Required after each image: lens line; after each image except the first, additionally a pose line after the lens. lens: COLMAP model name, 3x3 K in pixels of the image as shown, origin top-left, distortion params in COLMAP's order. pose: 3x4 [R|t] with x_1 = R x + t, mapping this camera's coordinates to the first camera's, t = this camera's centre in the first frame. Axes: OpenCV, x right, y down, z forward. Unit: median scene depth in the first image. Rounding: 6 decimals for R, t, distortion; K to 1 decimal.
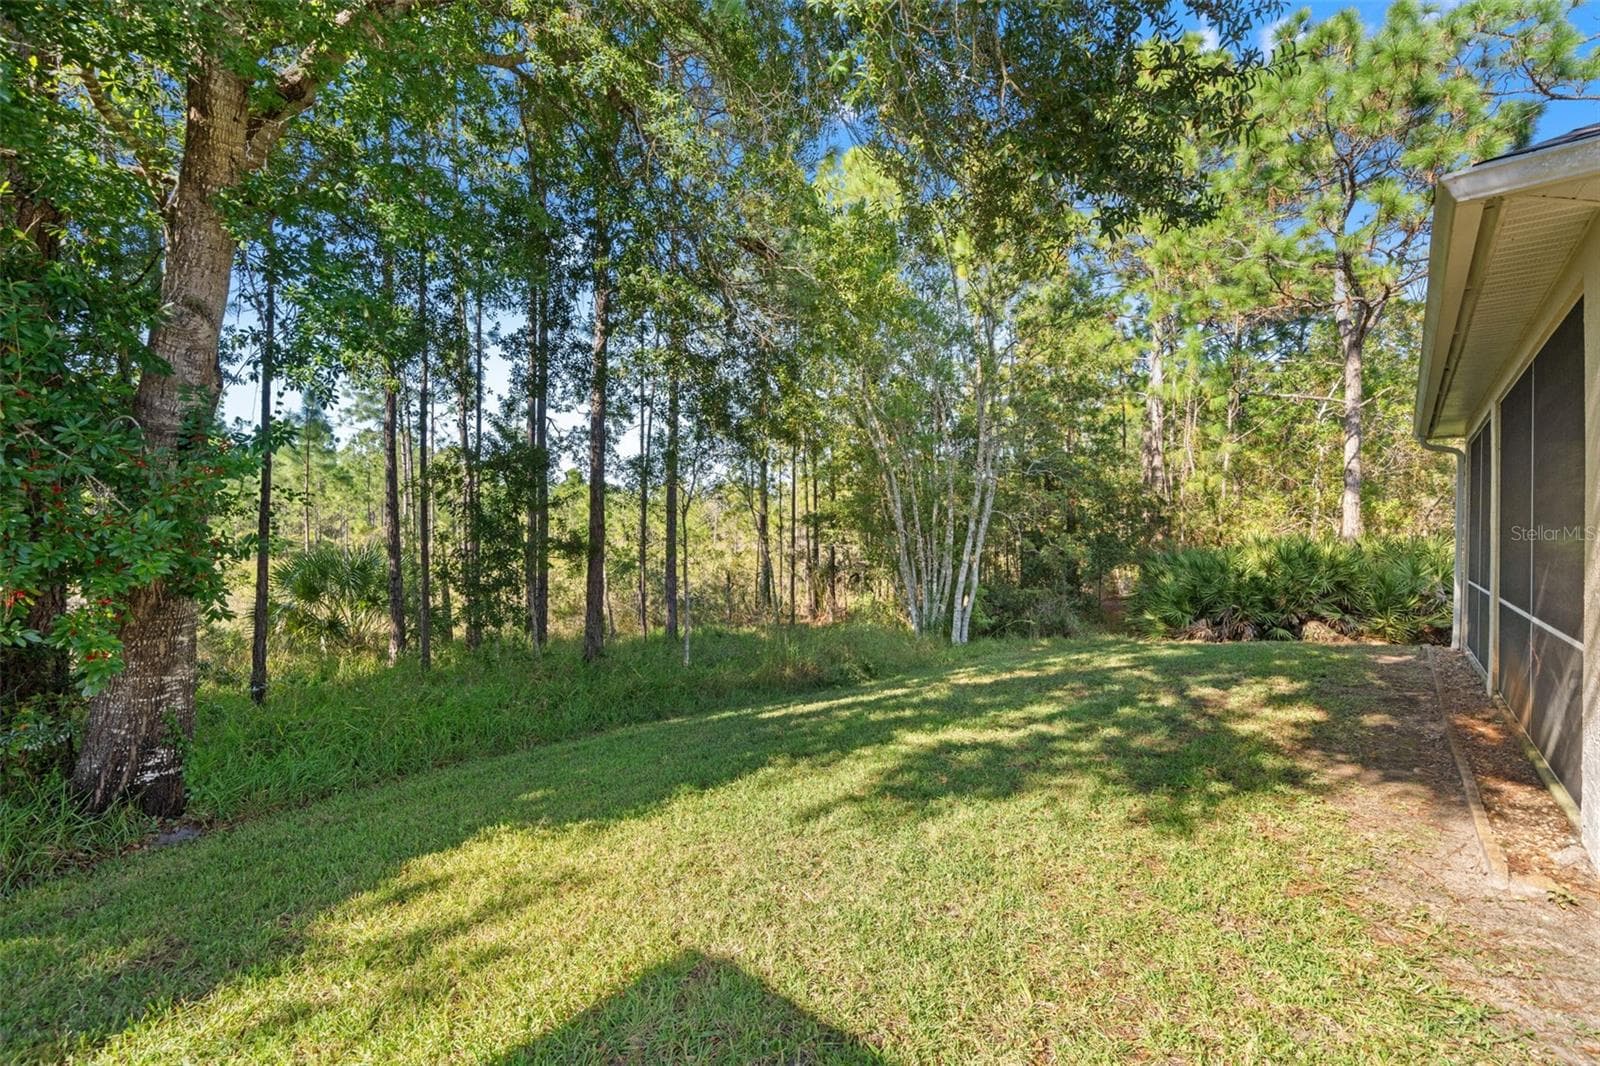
lens RADIAL K [[676.6, 0, 797.0], [0, 676.6, 528.3], [0, 0, 1]] dist [0.000609, -0.000470]
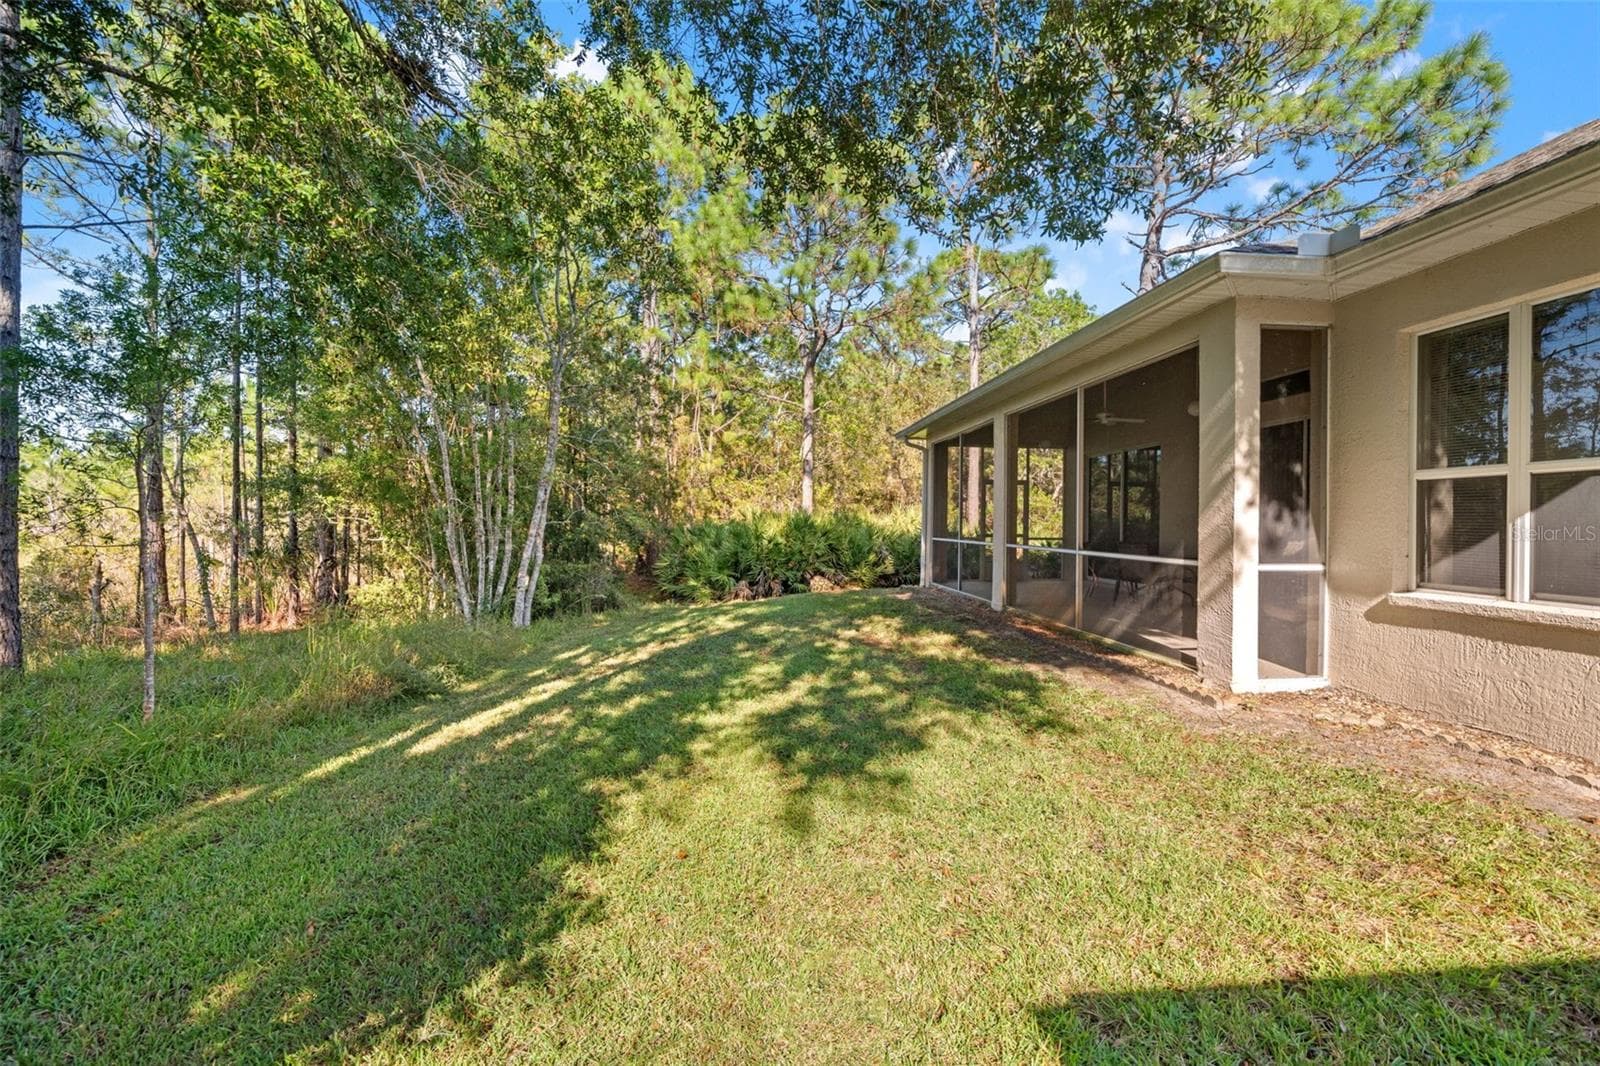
lens RADIAL K [[676.6, 0, 797.0], [0, 676.6, 528.3], [0, 0, 1]] dist [0.000609, -0.000470]
pose [[0.682529, -0.011287, 0.730771, -0.206556], [-0.009296, 0.999666, 0.024122, 0.017849], [-0.730799, -0.023257, 0.682196, 0.165086]]
